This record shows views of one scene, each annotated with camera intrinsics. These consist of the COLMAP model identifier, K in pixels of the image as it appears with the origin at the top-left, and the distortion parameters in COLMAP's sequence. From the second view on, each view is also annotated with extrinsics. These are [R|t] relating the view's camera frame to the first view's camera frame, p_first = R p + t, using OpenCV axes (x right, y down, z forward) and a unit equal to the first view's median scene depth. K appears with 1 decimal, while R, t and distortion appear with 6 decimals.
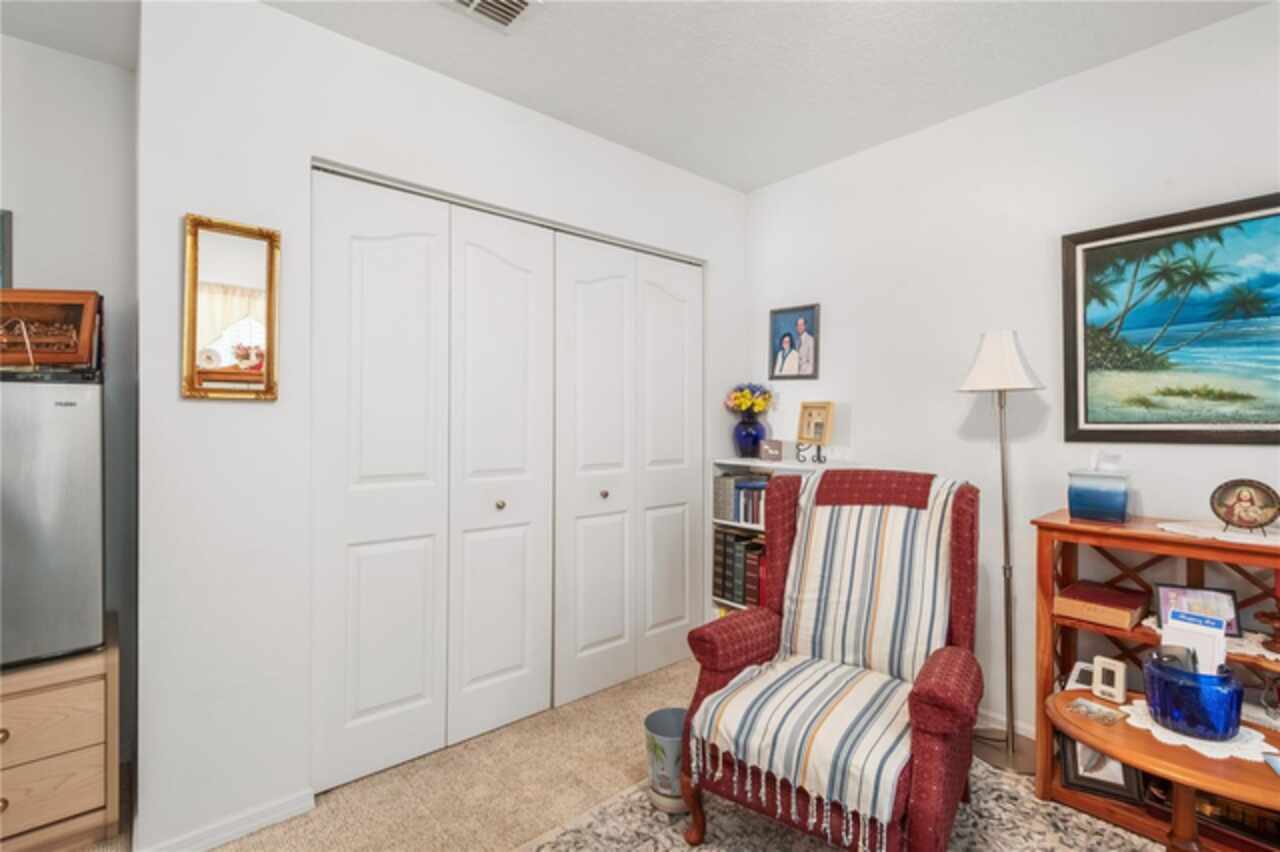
lens RADIAL K [[594.8, 0, 639.8], [0, 594.8, 407.8], [0, 0, 1]] dist [-0.001055, -0.000285]
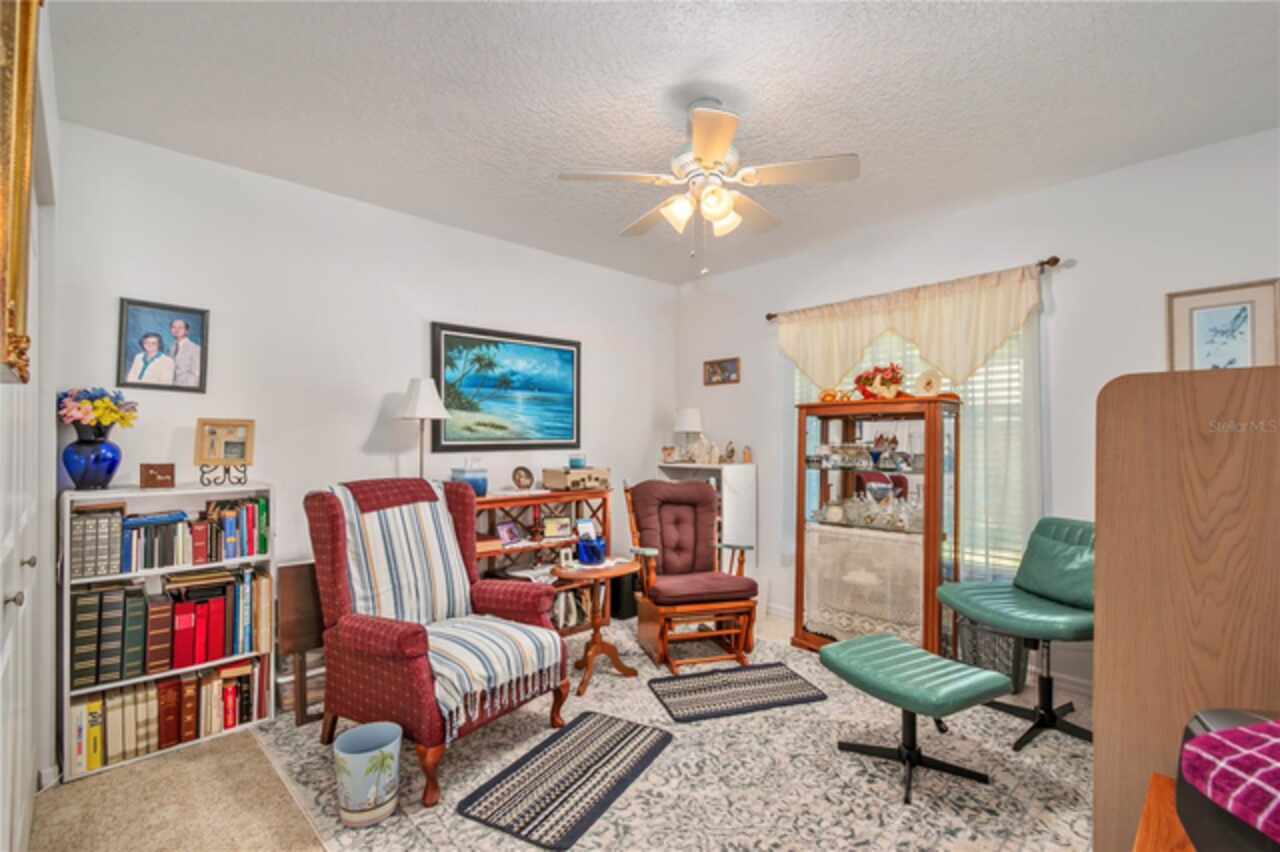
lens RADIAL K [[572.8, 0, 650.2], [0, 572.8, 426.2], [0, 0, 1]] dist [0.001324, 0.000065]
pose [[-0.060511, 0.022390, 0.997916, -0.856778], [-0.021138, 0.999495, -0.023707, 0.011460], [-0.997944, -0.022529, -0.060007, 0.530685]]
